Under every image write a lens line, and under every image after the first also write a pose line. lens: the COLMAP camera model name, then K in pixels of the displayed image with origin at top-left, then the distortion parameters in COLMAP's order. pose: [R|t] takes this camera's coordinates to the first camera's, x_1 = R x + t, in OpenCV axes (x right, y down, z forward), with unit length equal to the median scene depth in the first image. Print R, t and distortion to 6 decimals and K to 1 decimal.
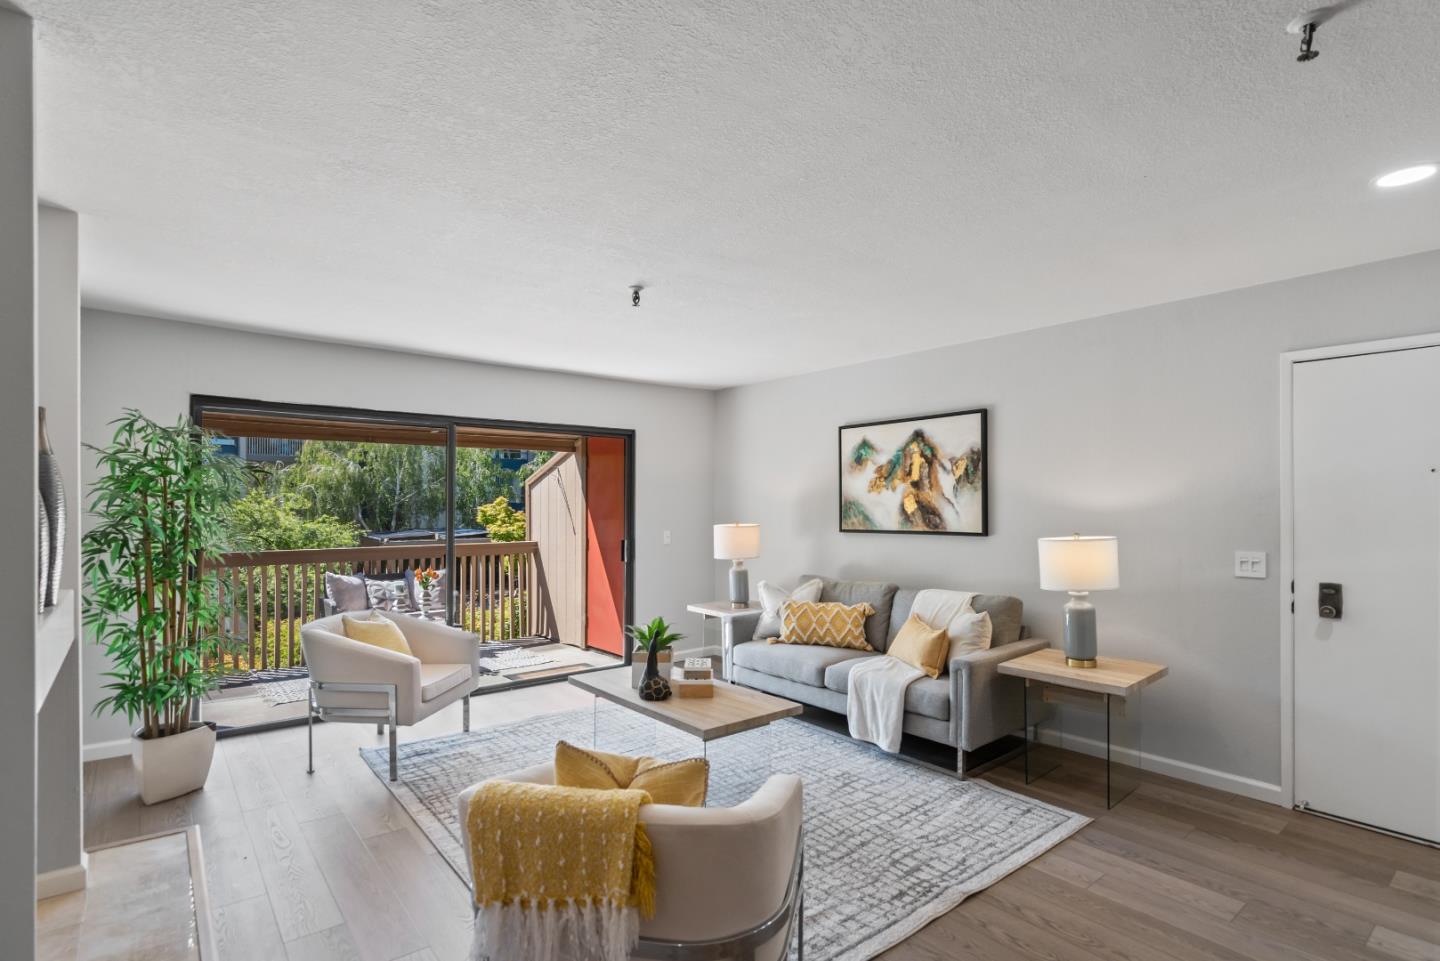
lens RADIAL K [[713.6, 0, 721.5], [0, 713.6, 495.3], [0, 0, 1]] dist [-0.001128, -0.000122]
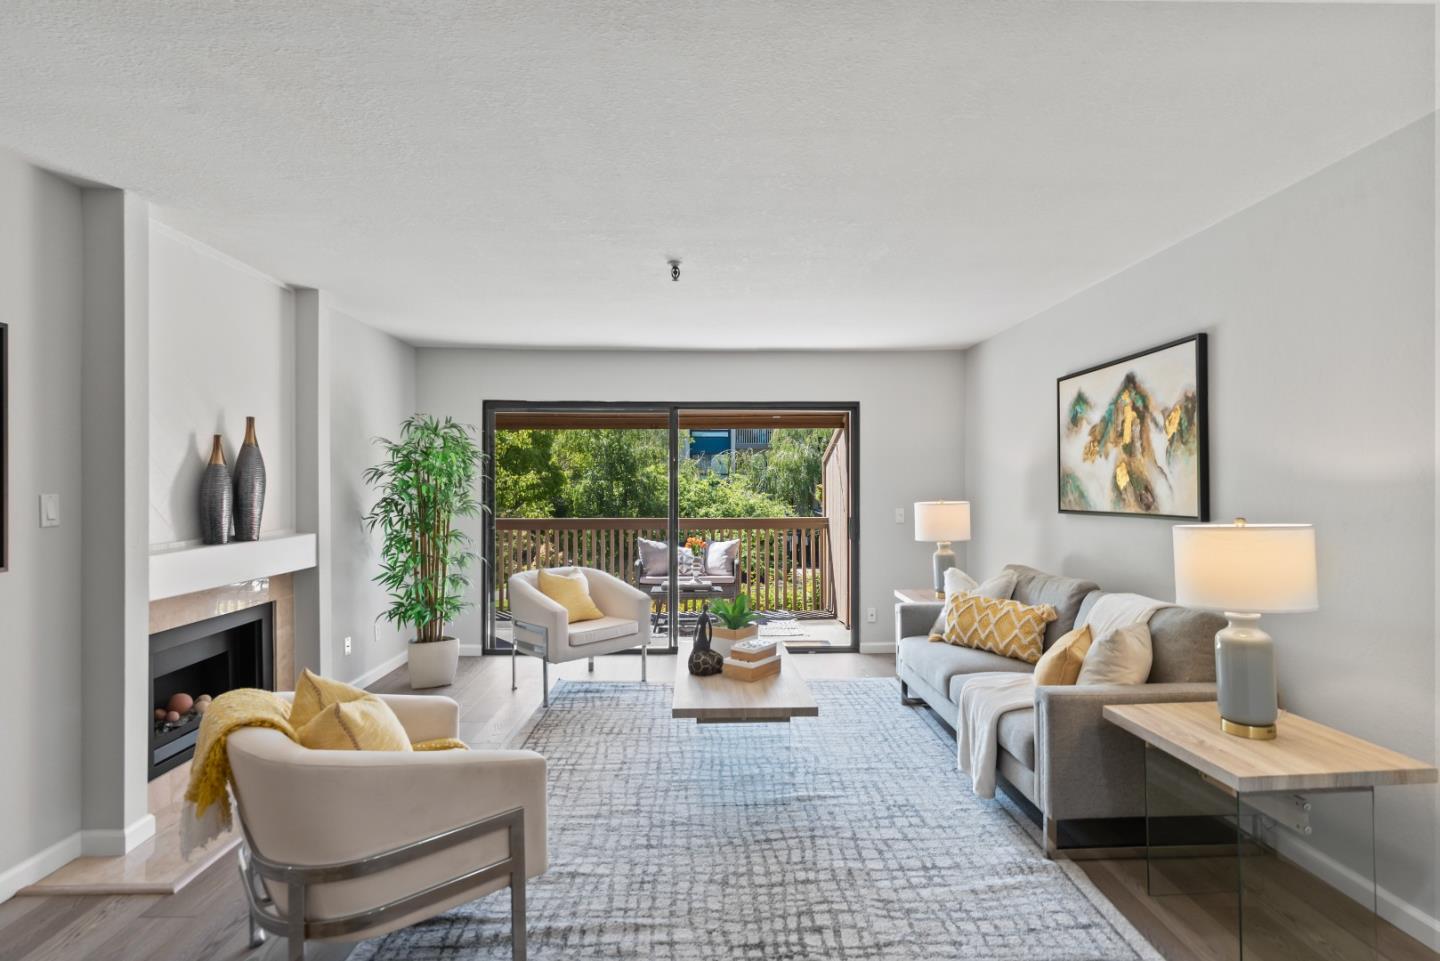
lens RADIAL K [[706.4, 0, 716.3], [0, 706.4, 472.5], [0, 0, 1]] dist [-0.003472, -0.000755]
pose [[0.789074, -0.012050, -0.614179, 0.392129], [0.009533, 0.999927, -0.007371, 0.010614], [0.614224, -0.000039, 0.789132, 0.179668]]
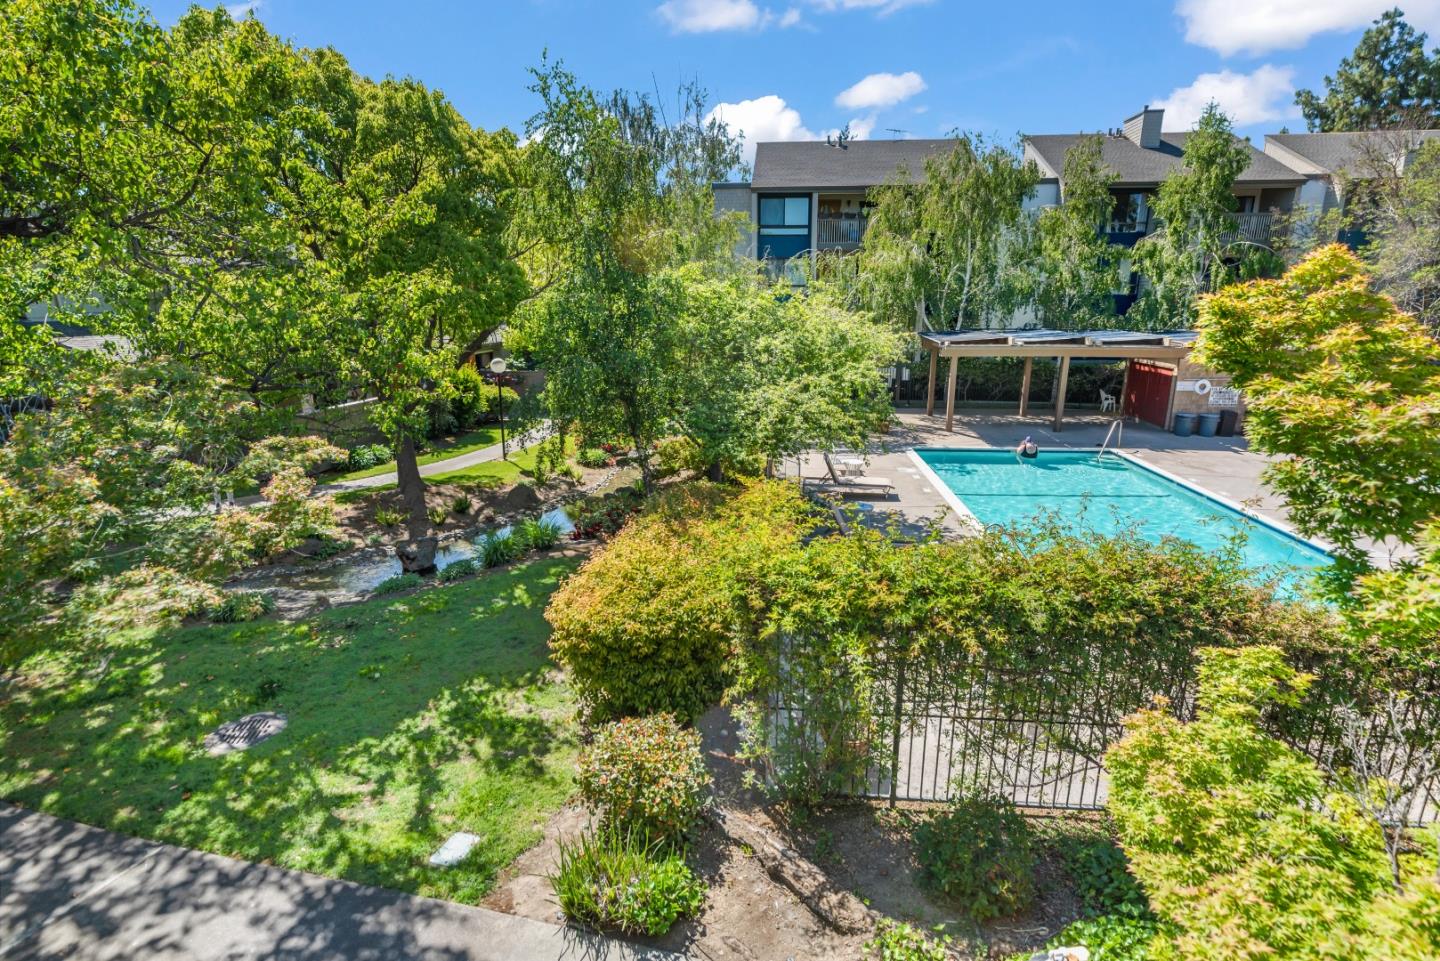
lens RADIAL K [[707.1, 0, 741.7], [0, 707.1, 486.4], [0, 0, 1]] dist [0.000025, 0.000246]
pose [[0.742200, 0.169431, -0.648408, -0.626798], [0.010871, 0.964344, 0.264429, 0.029377], [0.670090, -0.203308, 0.713894, 1.553020]]
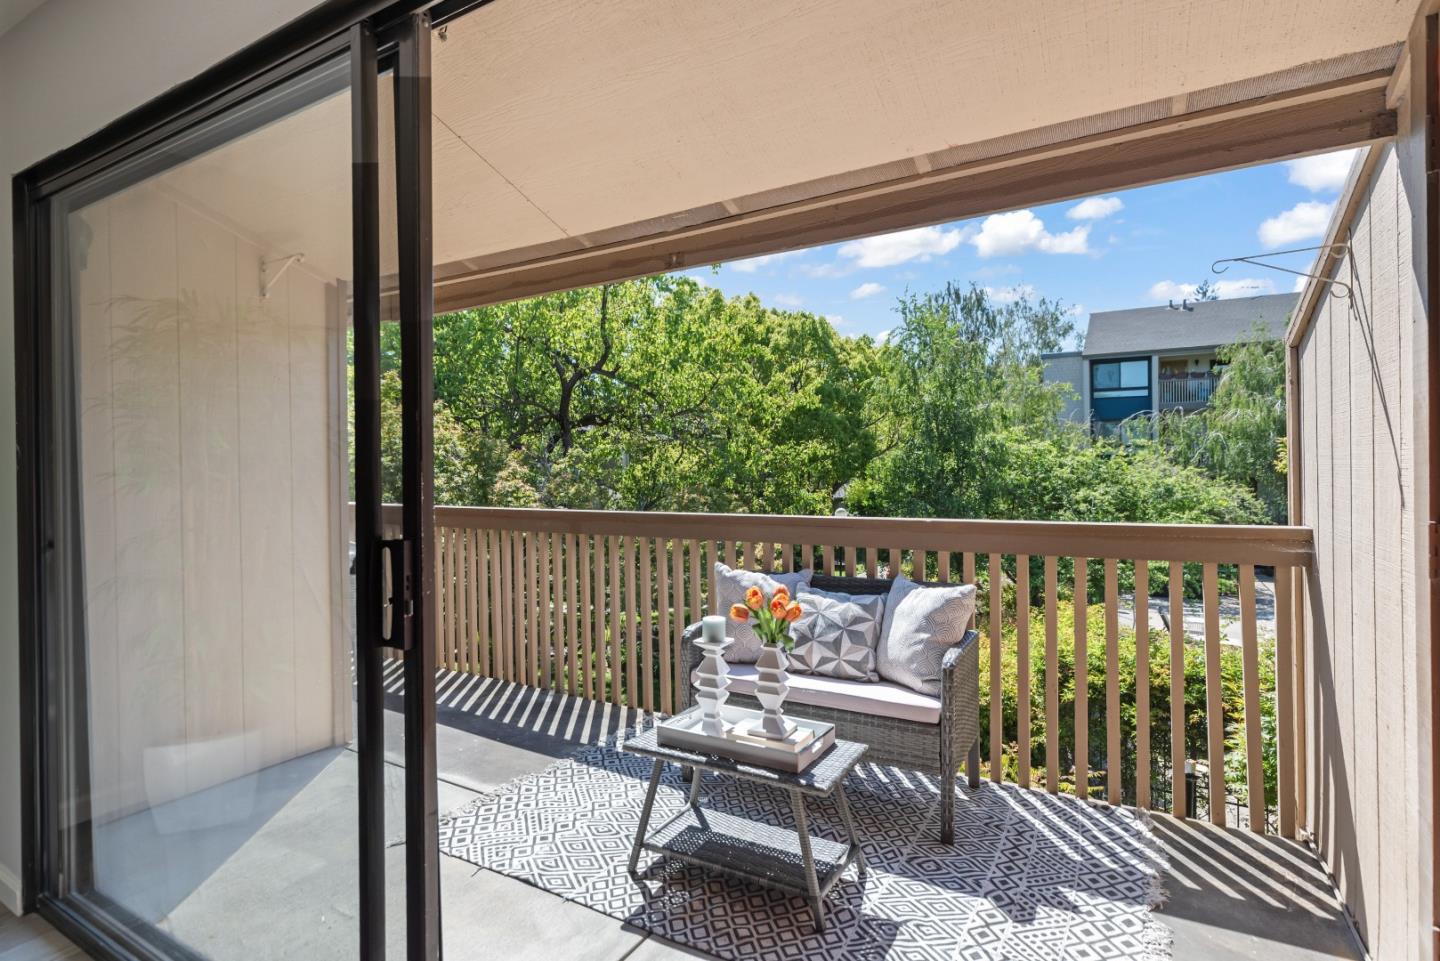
lens RADIAL K [[715.7, 0, 726.3], [0, 715.7, 463.3], [0, 0, 1]] dist [0.002030, 0.000537]
pose [[0.366144, -0.007765, -0.930526, -0.122335], [0.021147, 0.999776, -0.000022, 0.054302], [0.930318, -0.019670, 0.366226, 1.119940]]
